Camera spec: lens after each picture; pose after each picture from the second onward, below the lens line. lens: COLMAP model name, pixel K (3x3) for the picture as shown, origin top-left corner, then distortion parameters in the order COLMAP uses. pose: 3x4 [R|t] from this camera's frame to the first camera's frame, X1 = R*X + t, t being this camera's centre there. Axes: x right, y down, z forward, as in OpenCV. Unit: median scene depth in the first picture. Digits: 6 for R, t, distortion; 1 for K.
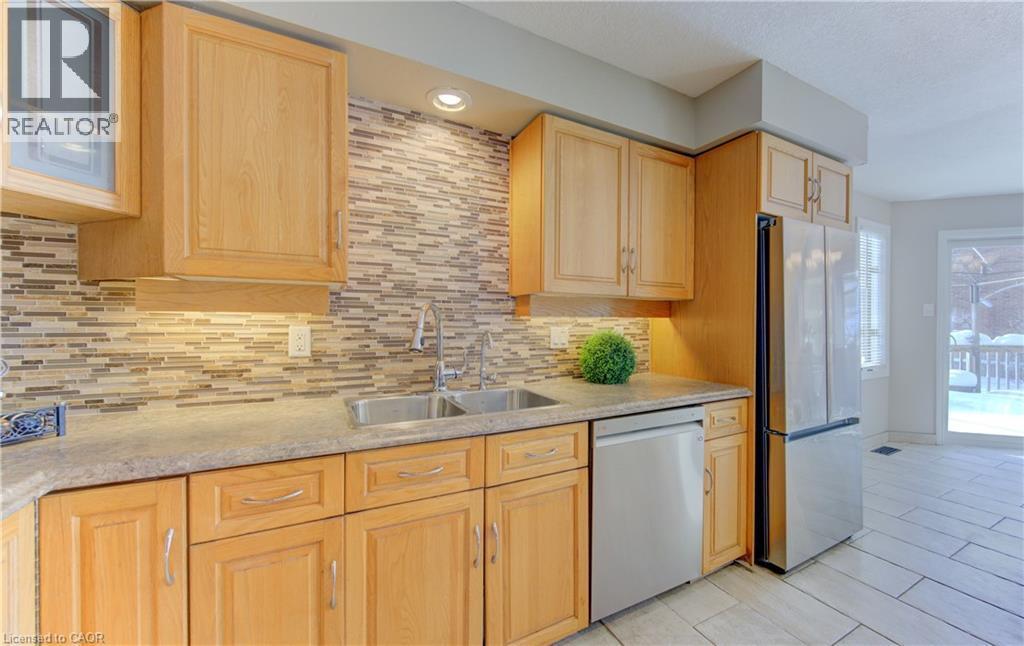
lens RADIAL K [[386.0, 0, 512.8], [0, 386.0, 327.3], [0, 0, 1]] dist [-0.010506, -0.000083]
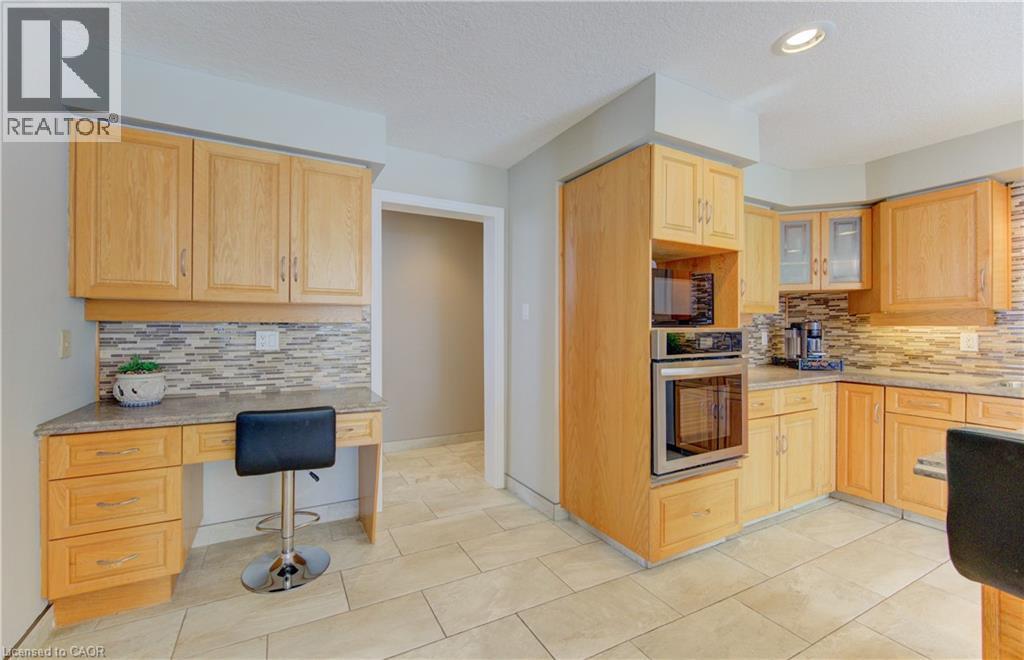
lens RADIAL K [[398.8, 0, 468.9], [0, 398.8, 332.2], [0, 0, 1]] dist [-0.000060, -0.000041]
pose [[-0.033411, 0.001875, -0.999440, 1.503361], [-0.010508, 0.999942, 0.002227, 0.013357], [0.999386, 0.010576, -0.033389, -1.350865]]
